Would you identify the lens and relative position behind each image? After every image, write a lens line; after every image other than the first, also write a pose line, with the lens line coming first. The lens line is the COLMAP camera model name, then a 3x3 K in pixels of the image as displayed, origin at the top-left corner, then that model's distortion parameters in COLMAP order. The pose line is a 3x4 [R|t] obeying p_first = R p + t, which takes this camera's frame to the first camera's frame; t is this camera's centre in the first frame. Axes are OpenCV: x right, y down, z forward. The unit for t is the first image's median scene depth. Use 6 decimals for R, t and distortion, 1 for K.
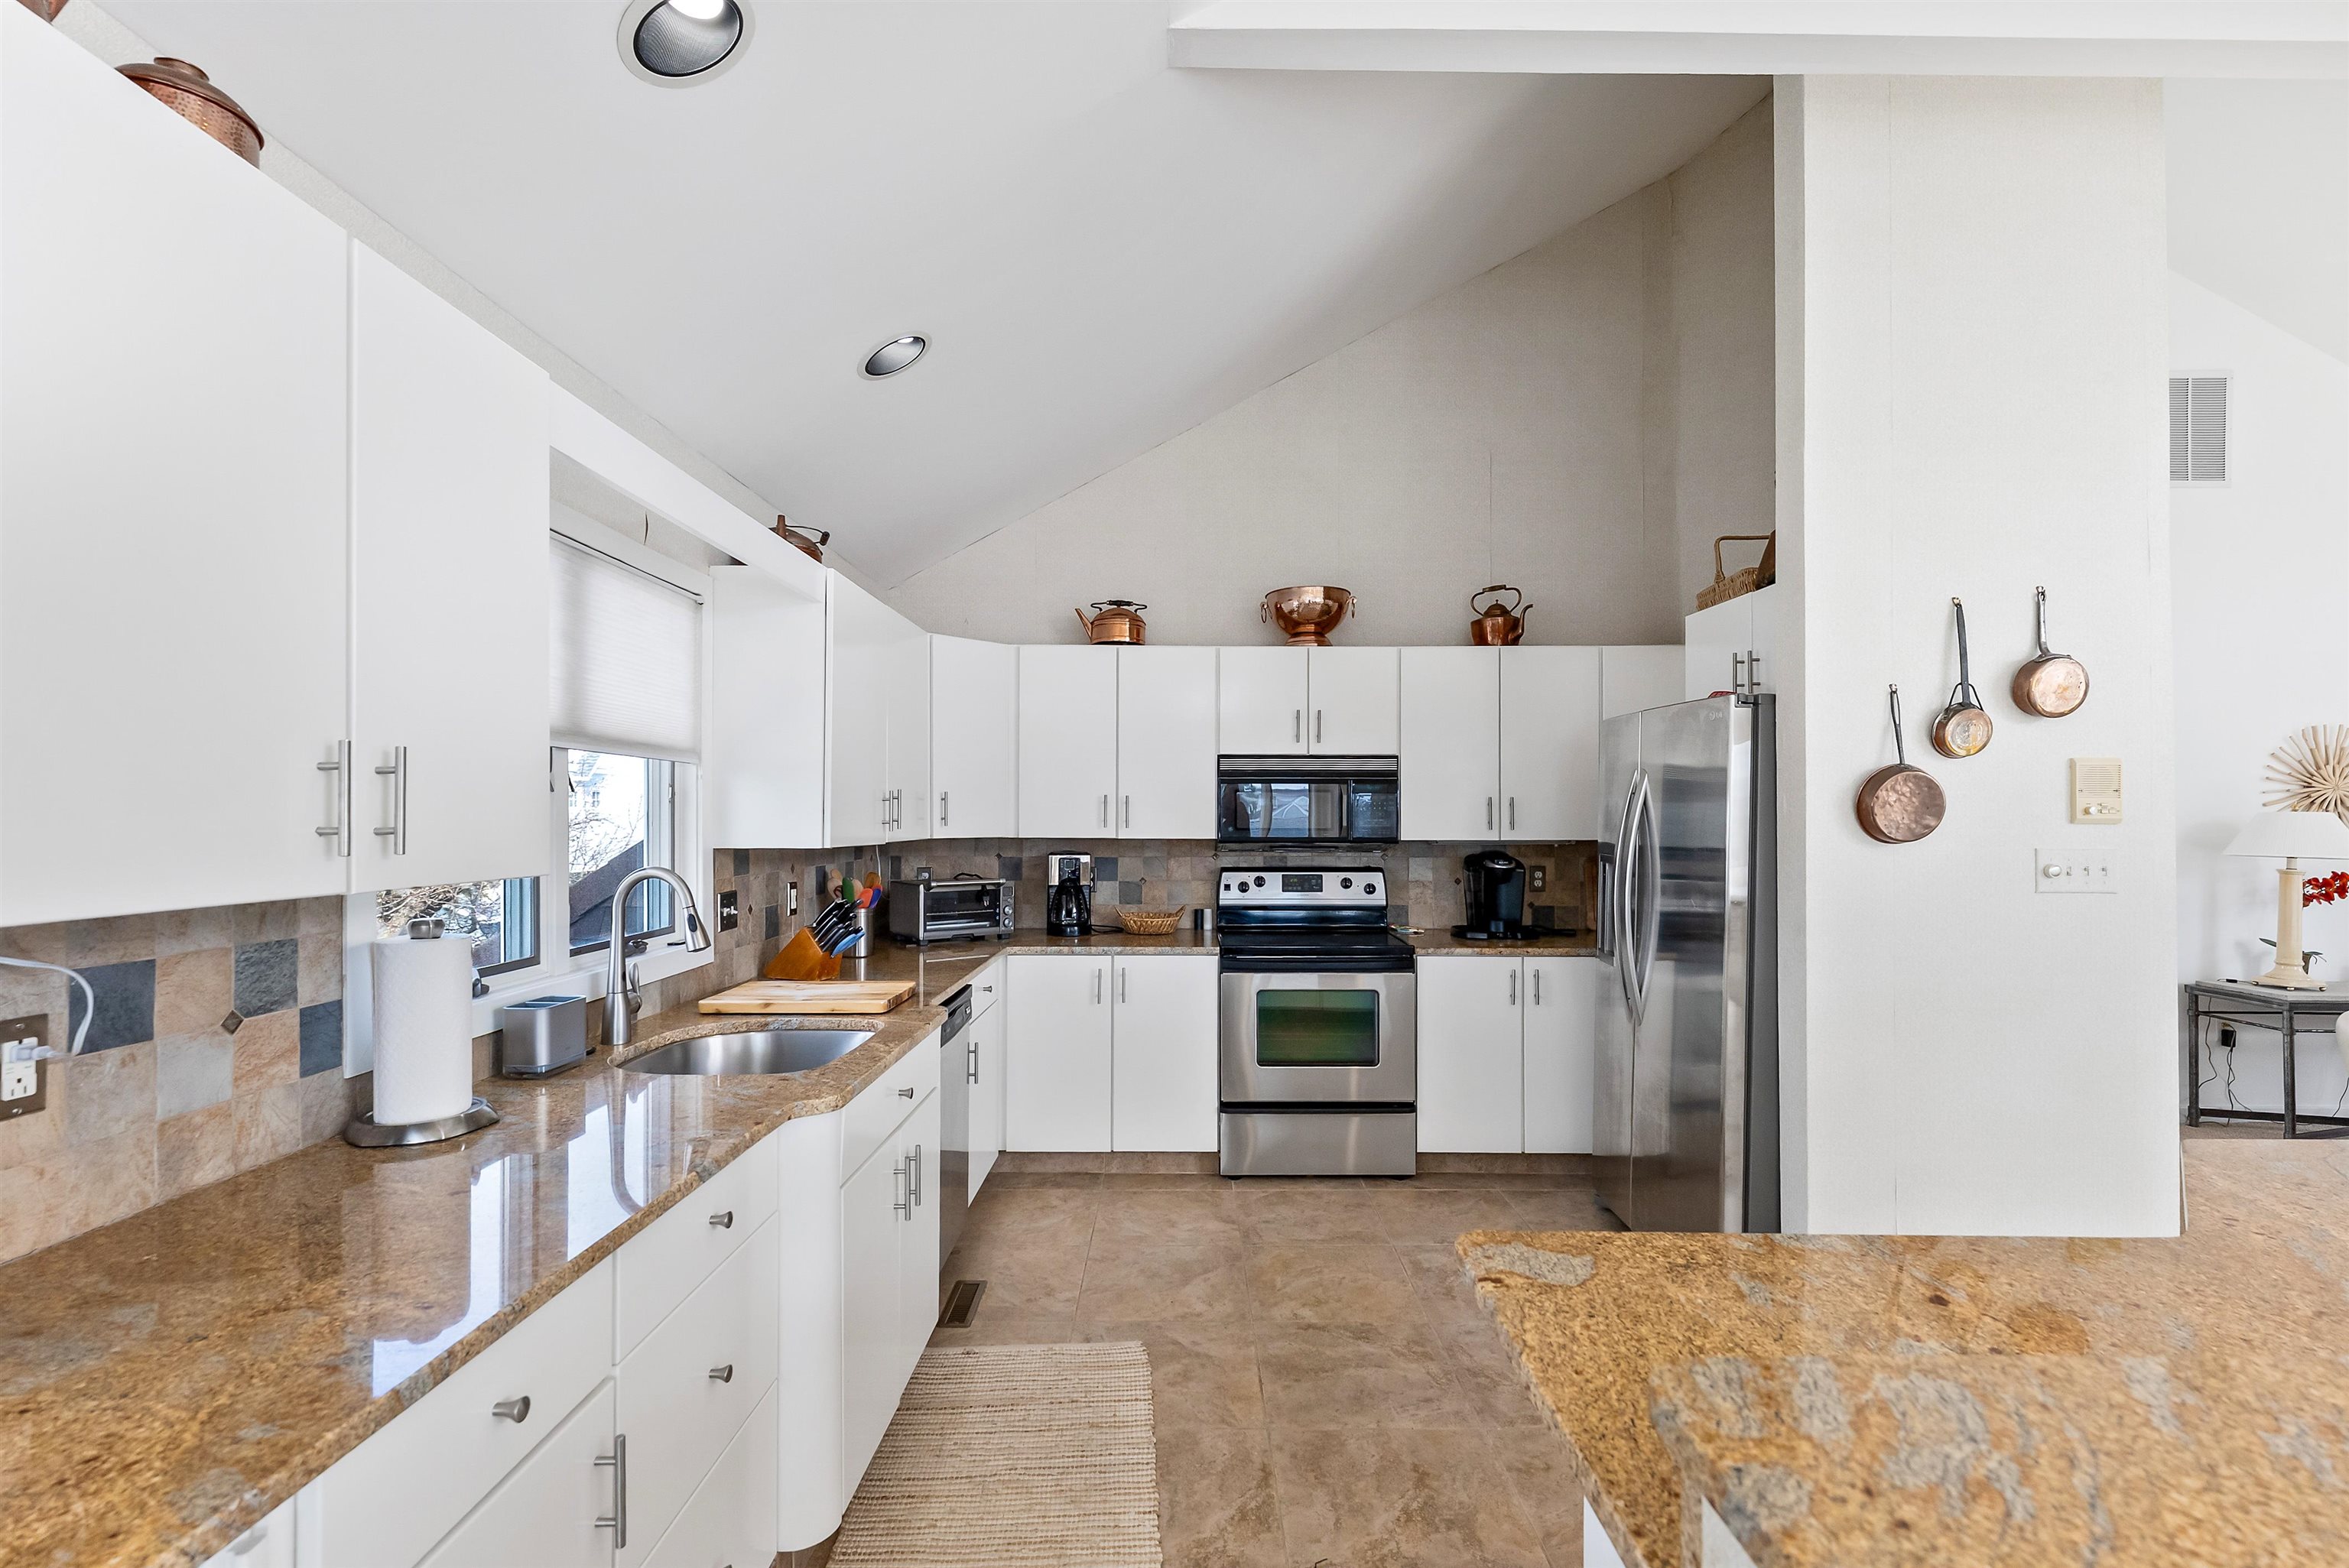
lens RADIAL K [[1039.8, 0, 1195.6], [0, 1039.8, 789.1], [0, 0, 1]] dist [-0.002341, -0.000112]
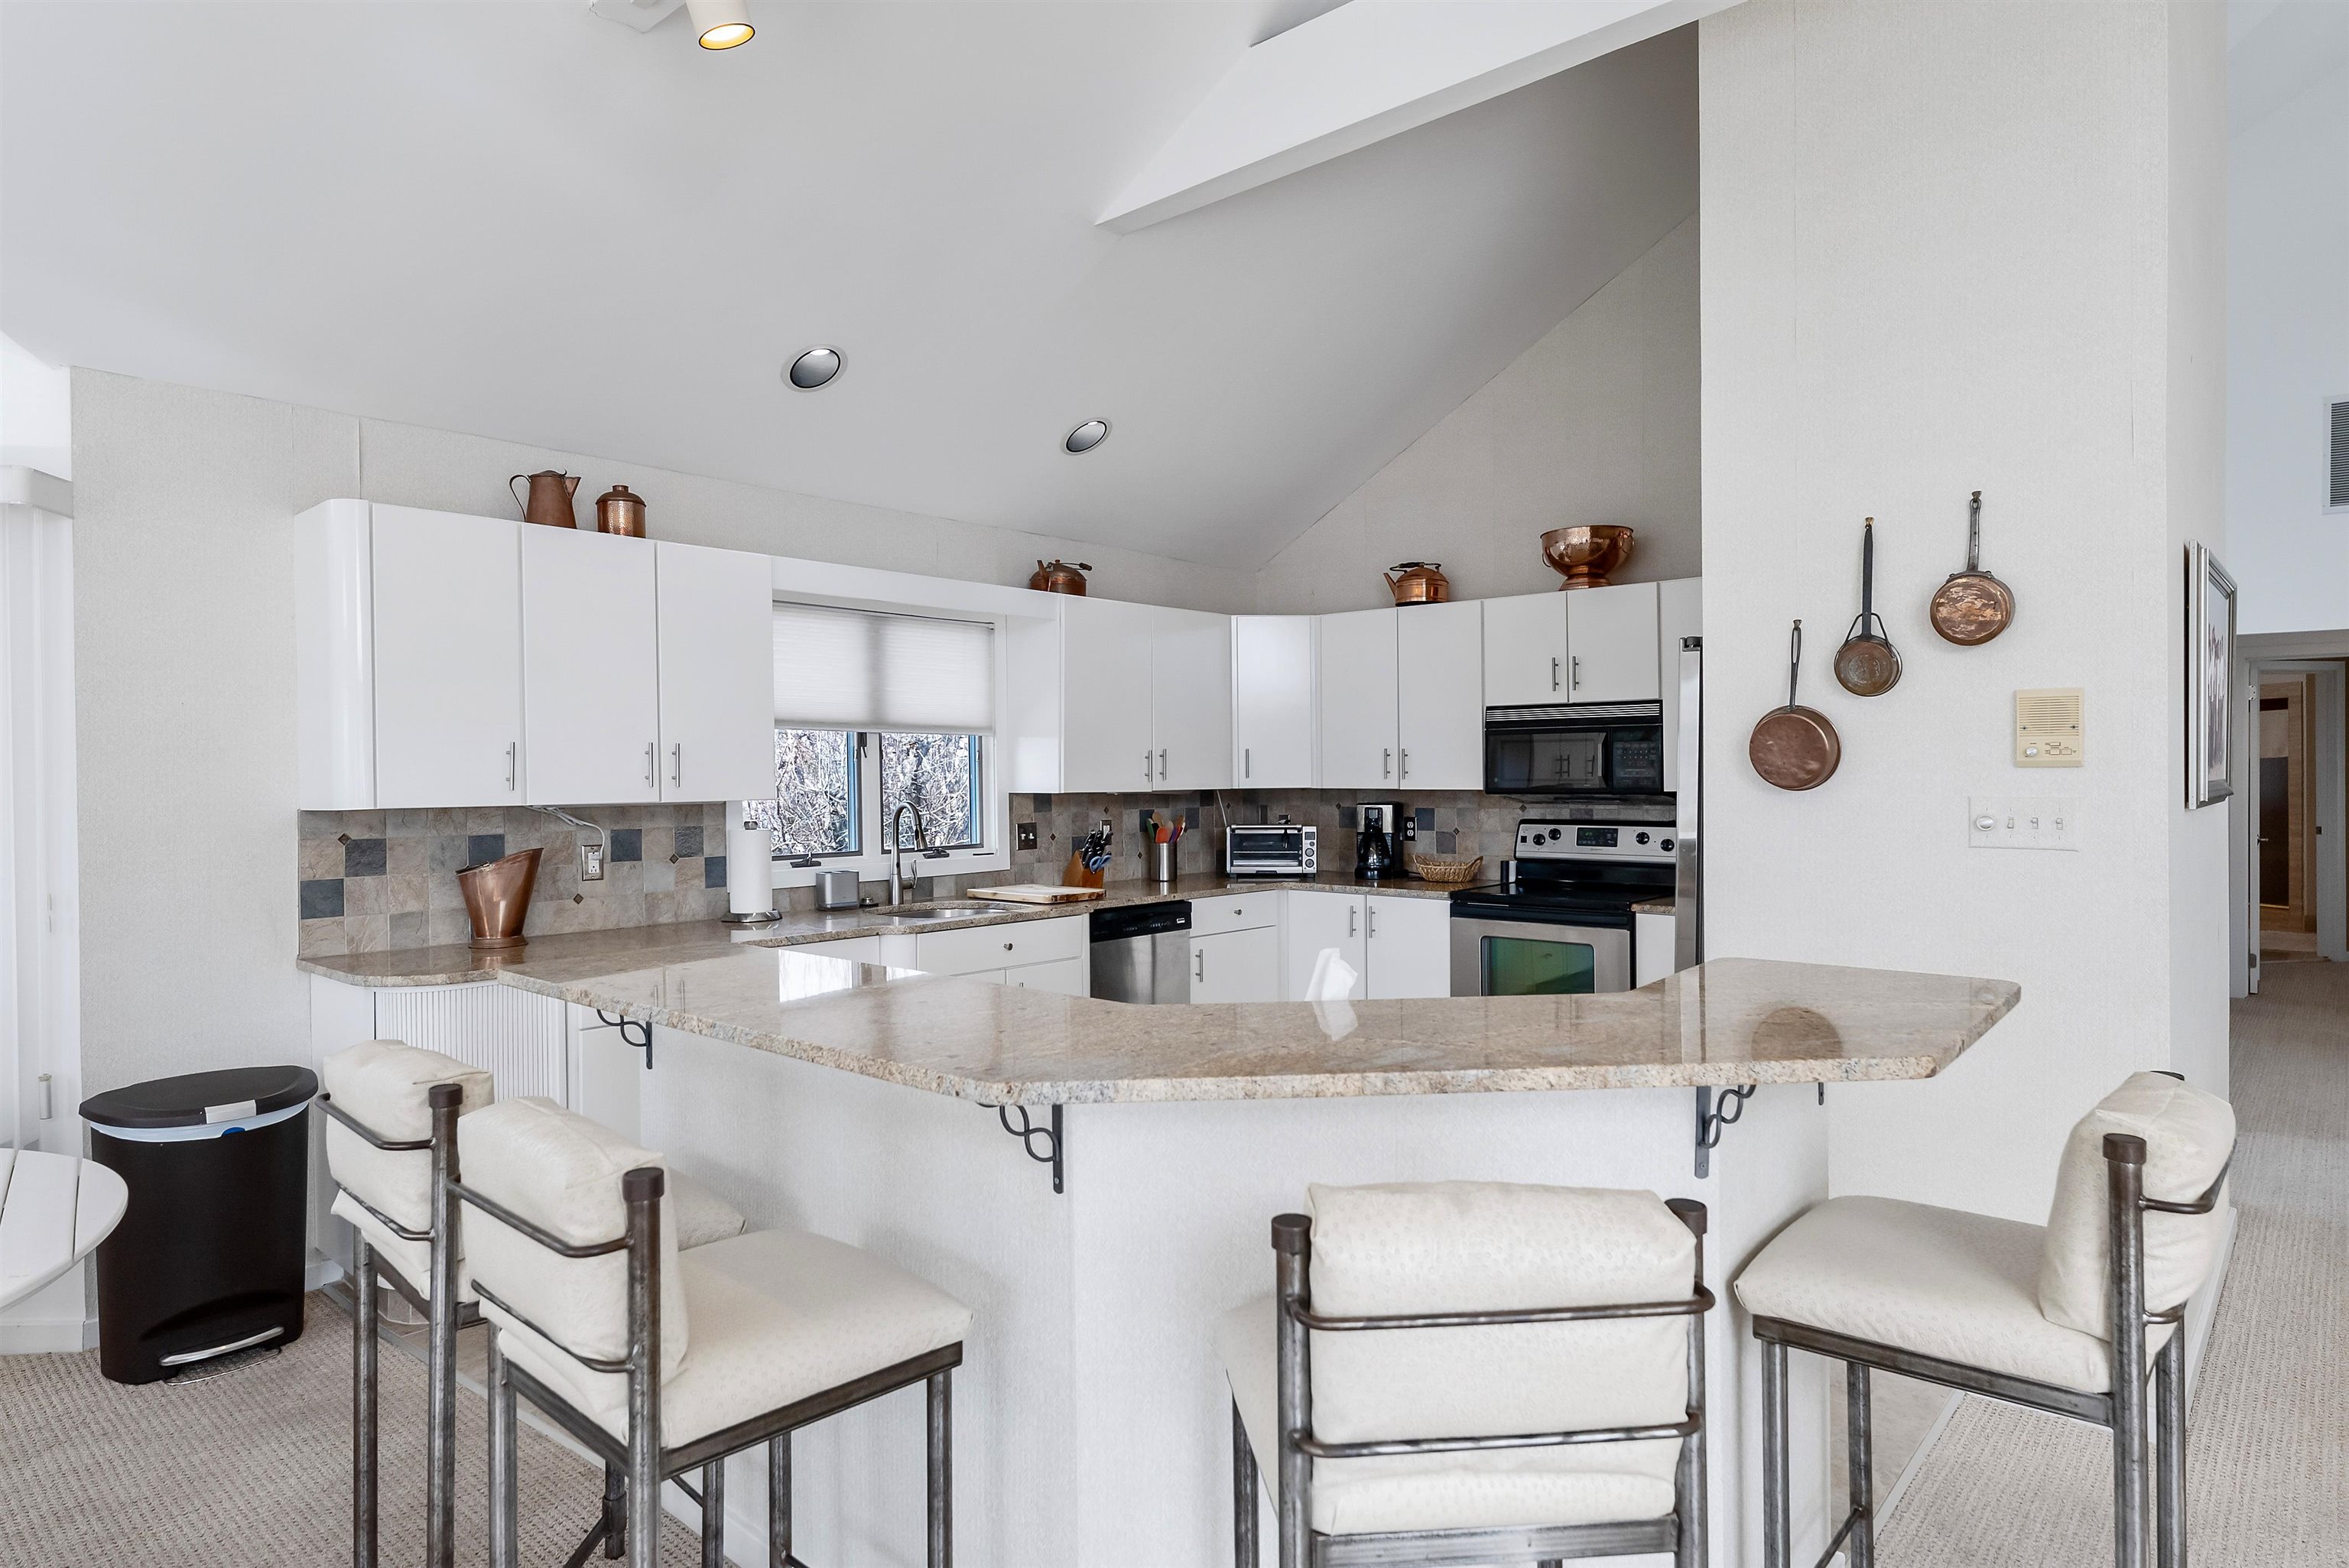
lens RADIAL K [[1314.0, 0, 1170.4], [0, 1314.0, 785.1], [0, 0, 1]] dist [-0.003401, 0.000821]
pose [[0.746440, -0.000193, -0.665453, 0.718895], [0.024643, 0.999322, 0.027353, 0.000566], [0.664996, -0.036816, 0.745939, -0.180610]]
